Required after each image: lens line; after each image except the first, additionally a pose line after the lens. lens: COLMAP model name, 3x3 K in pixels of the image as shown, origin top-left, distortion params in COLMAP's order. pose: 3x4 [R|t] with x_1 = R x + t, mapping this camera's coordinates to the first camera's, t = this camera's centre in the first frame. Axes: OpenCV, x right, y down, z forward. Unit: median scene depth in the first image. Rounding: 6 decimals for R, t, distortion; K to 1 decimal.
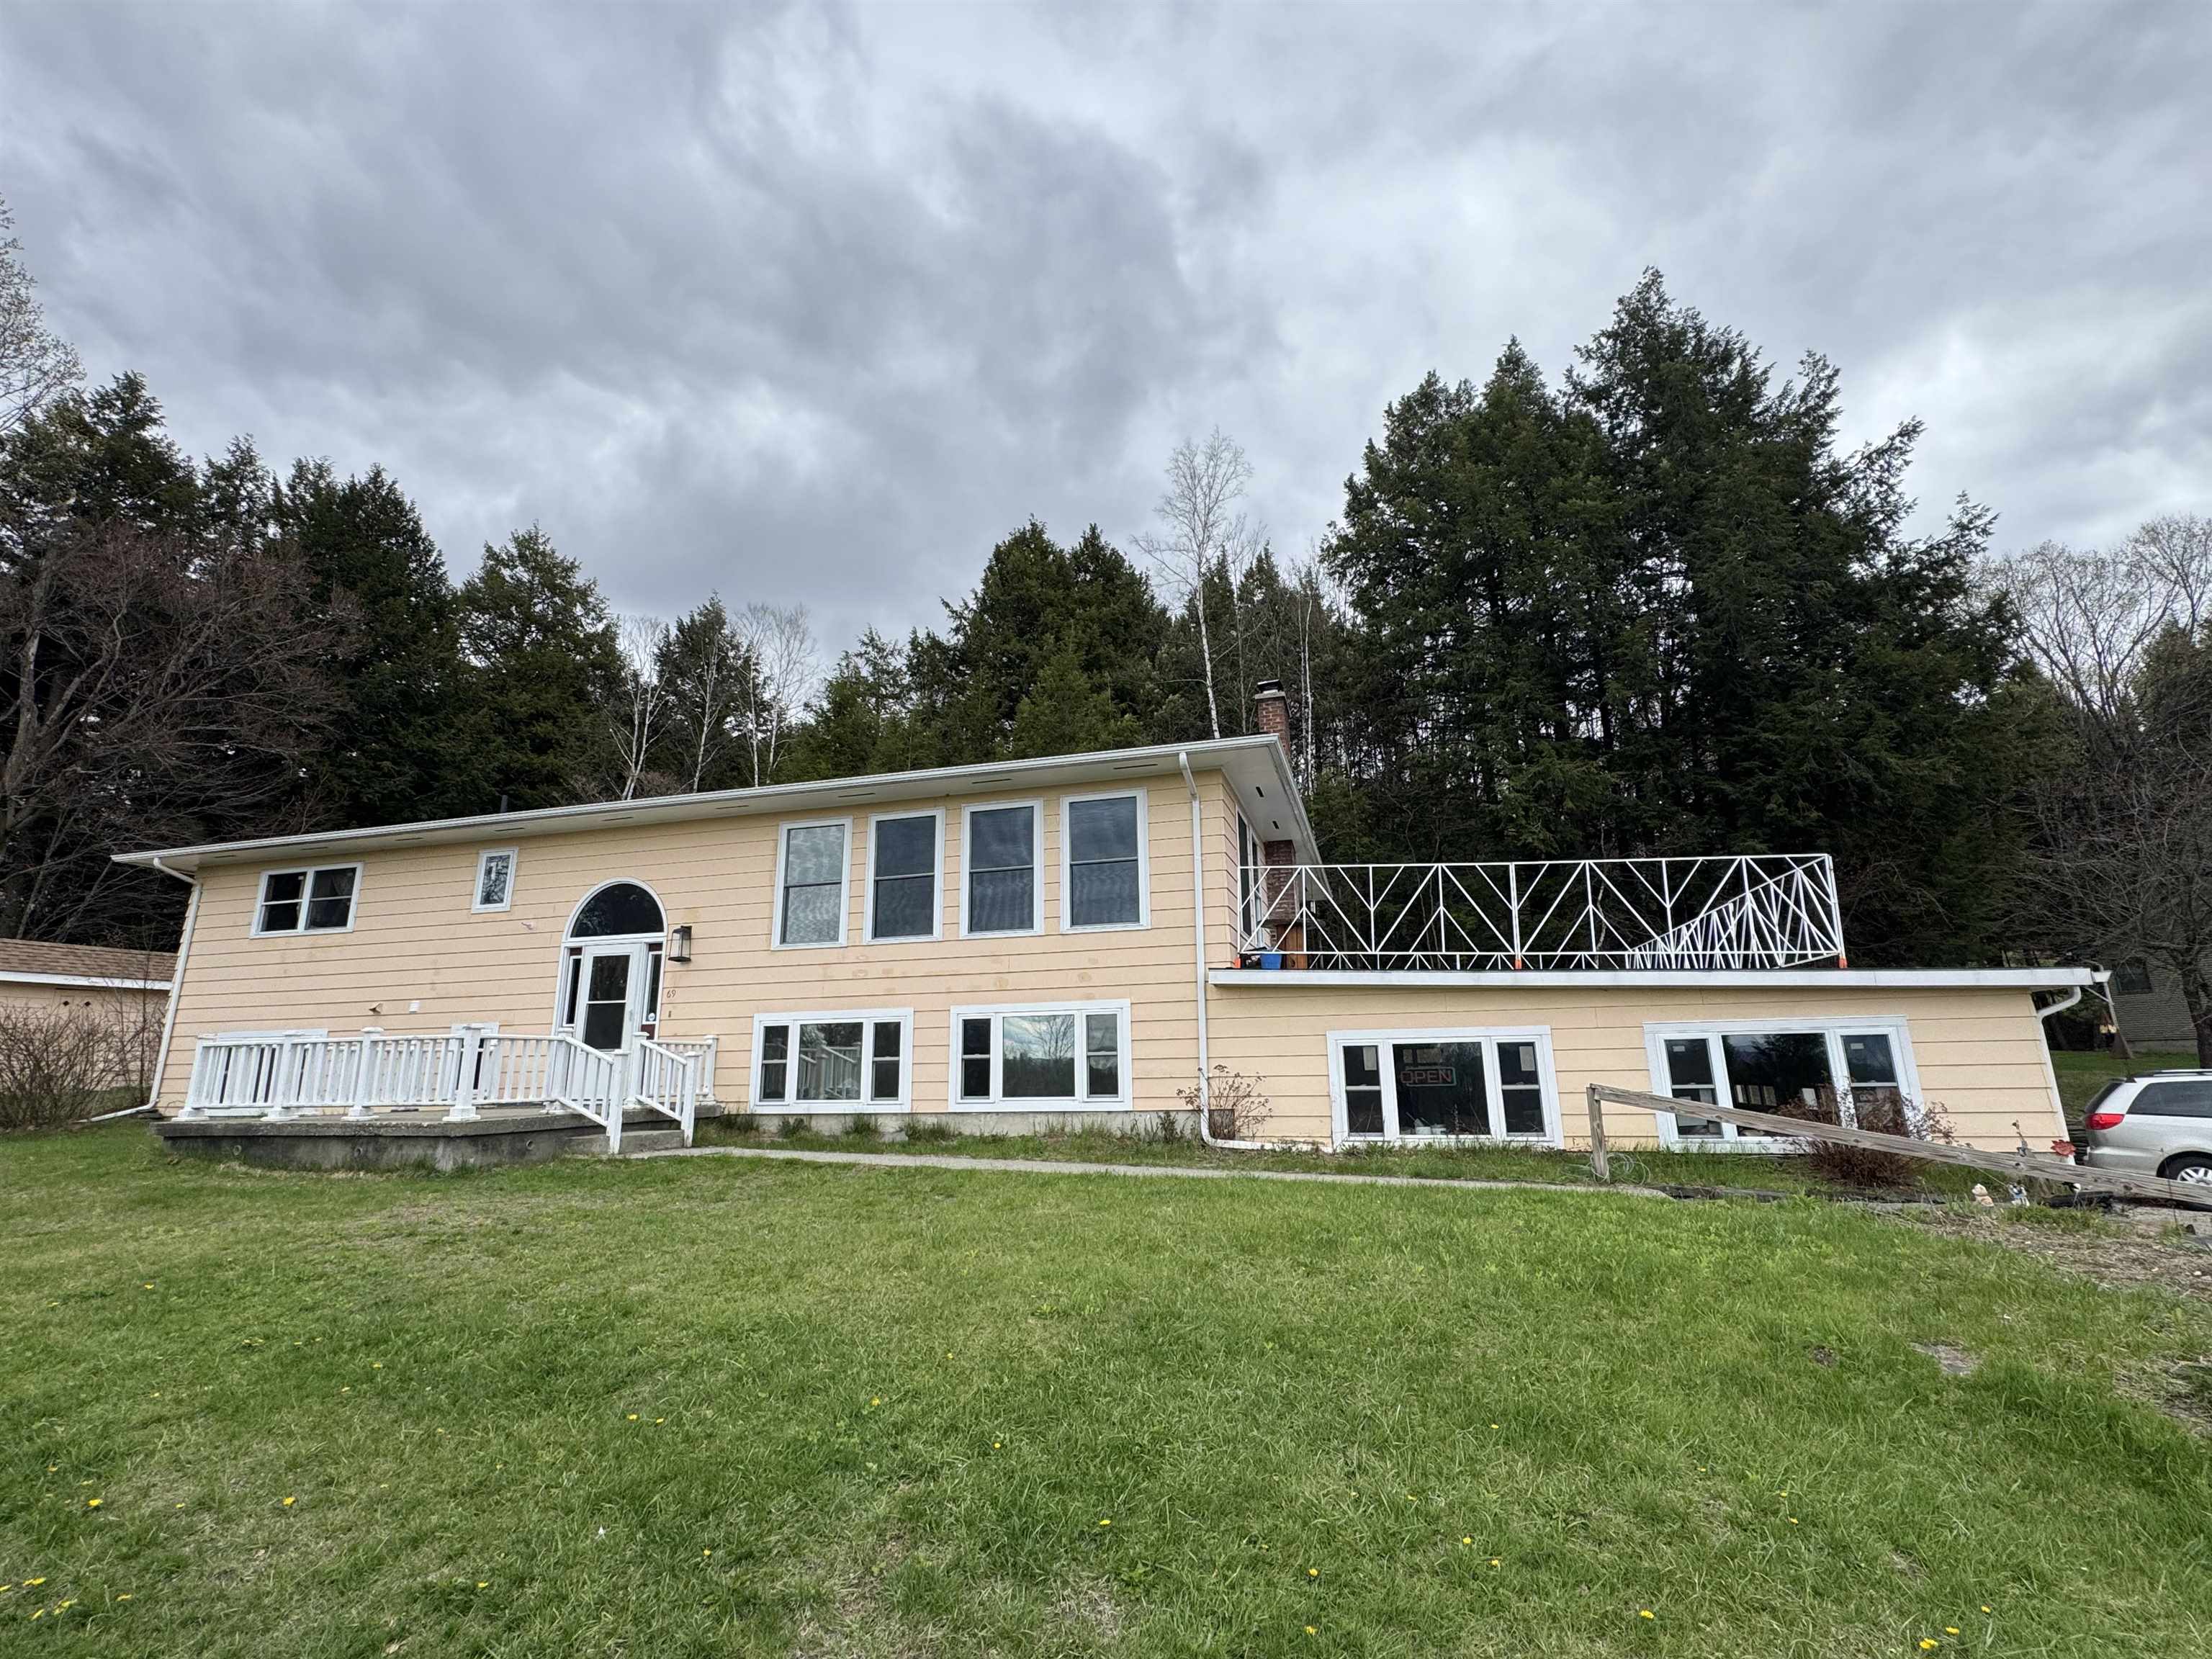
lens RADIAL K [[986.0, 0, 1106.0], [0, 986.0, 829.5], [0, 0, 1]] dist [0.024272, 0.000114]
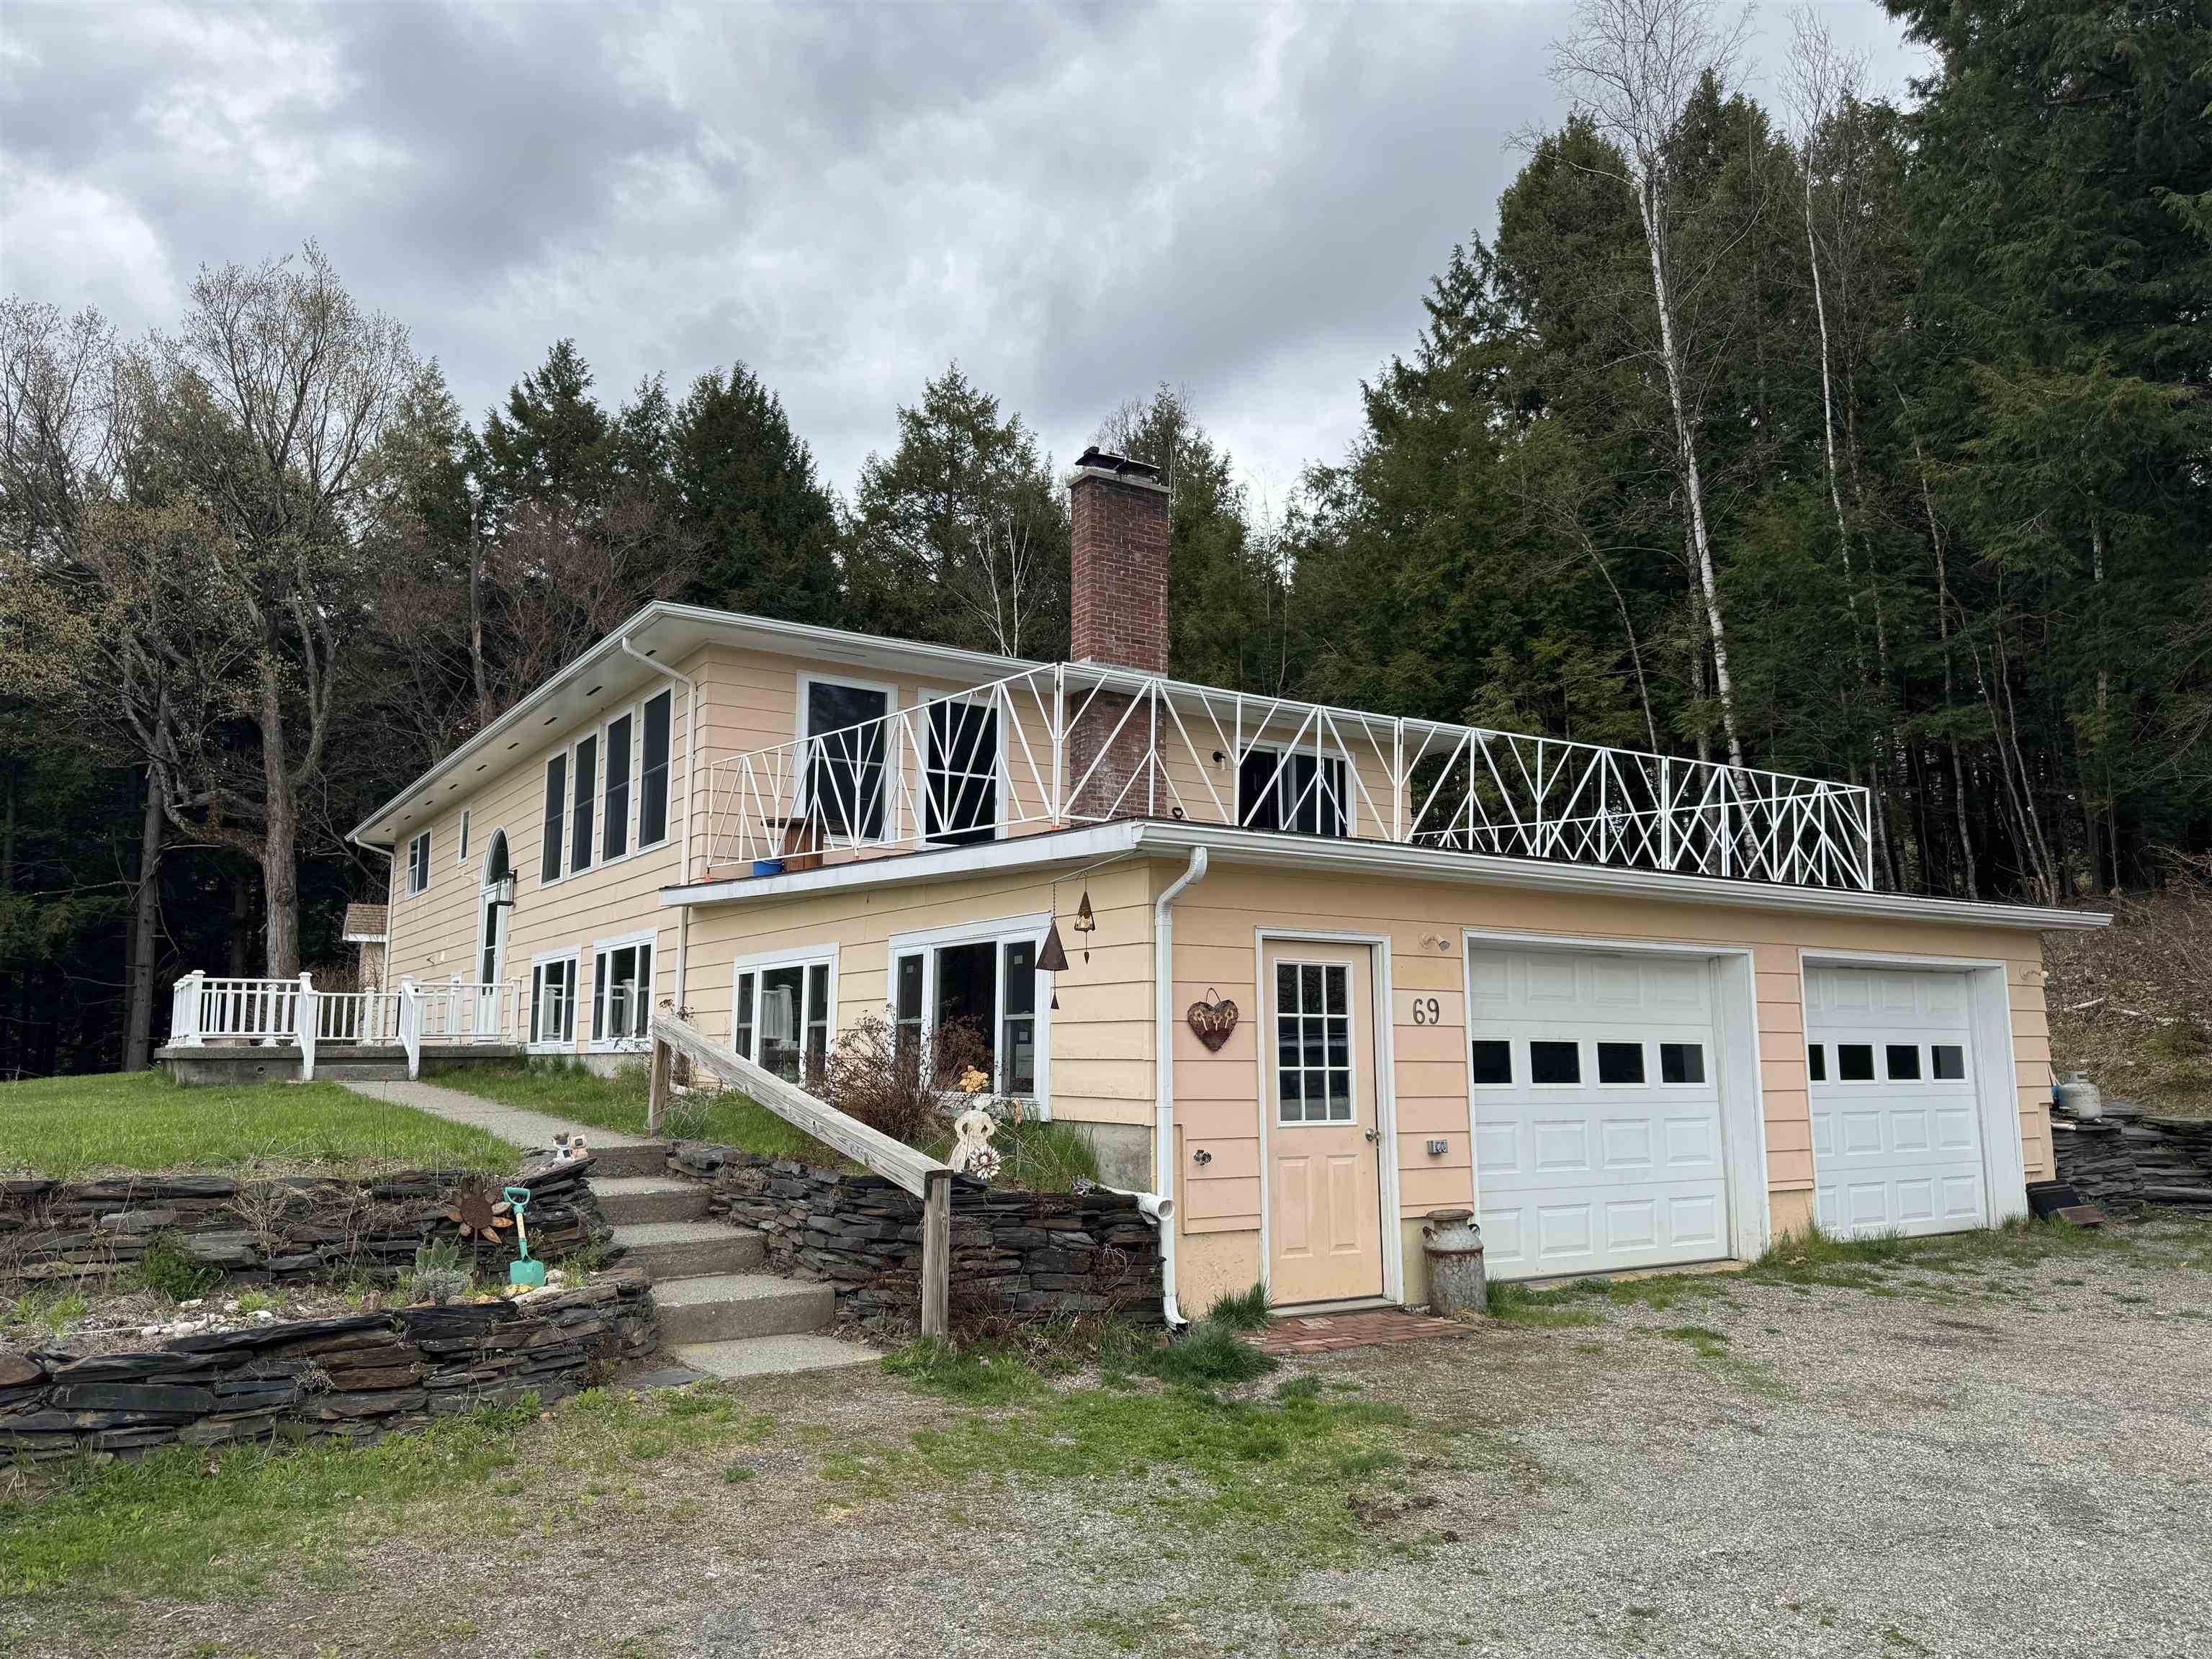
lens RADIAL K [[1567.1, 0, 1106.0], [0, 1567.1, 829.5], [0, 0, 1]] dist [0.047985, 0.000213]
pose [[0.759205, -0.073119, -0.646732, 0.772869], [0.139110, 0.988937, 0.051493, 0.046155], [0.635812, -0.129061, 0.760977, 0.139840]]
